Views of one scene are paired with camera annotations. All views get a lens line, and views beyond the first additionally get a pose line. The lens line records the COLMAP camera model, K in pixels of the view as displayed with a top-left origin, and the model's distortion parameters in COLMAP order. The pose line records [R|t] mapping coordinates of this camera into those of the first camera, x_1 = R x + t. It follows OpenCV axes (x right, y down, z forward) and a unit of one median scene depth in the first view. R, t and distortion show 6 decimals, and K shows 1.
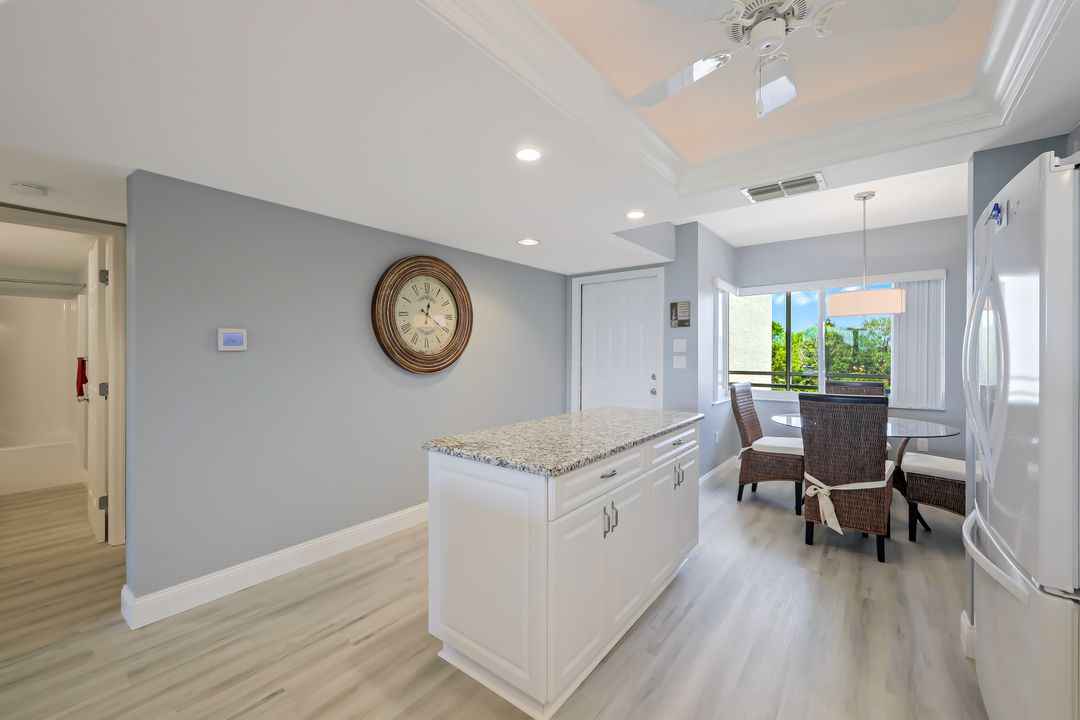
lens RADIAL K [[435.8, 0, 532.2], [0, 435.8, 352.6], [0, 0, 1]] dist [-0.003590, 0.000181]
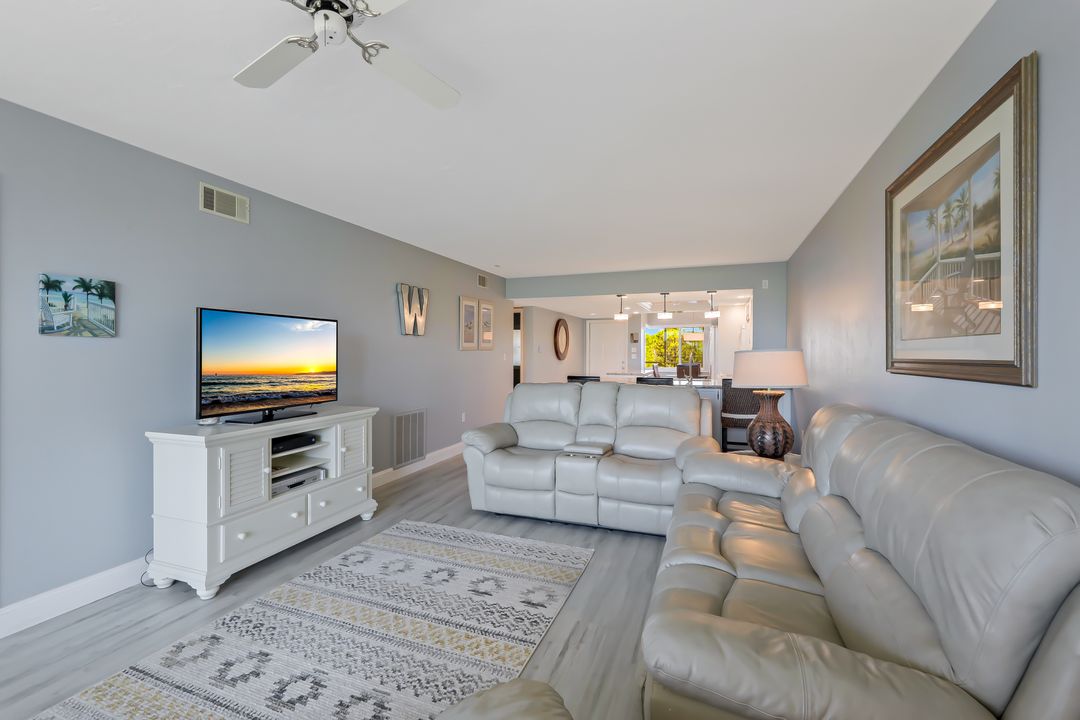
lens RADIAL K [[475.2, 0, 537.6], [0, 475.2, 356.9], [0, 0, 1]] dist [0.002299, -0.001309]
pose [[0.949883, -0.001053, 0.312603, -1.332323], [-0.003120, 0.999913, 0.012849, -0.011095], [-0.312589, -0.013180, 0.949797, -1.847462]]
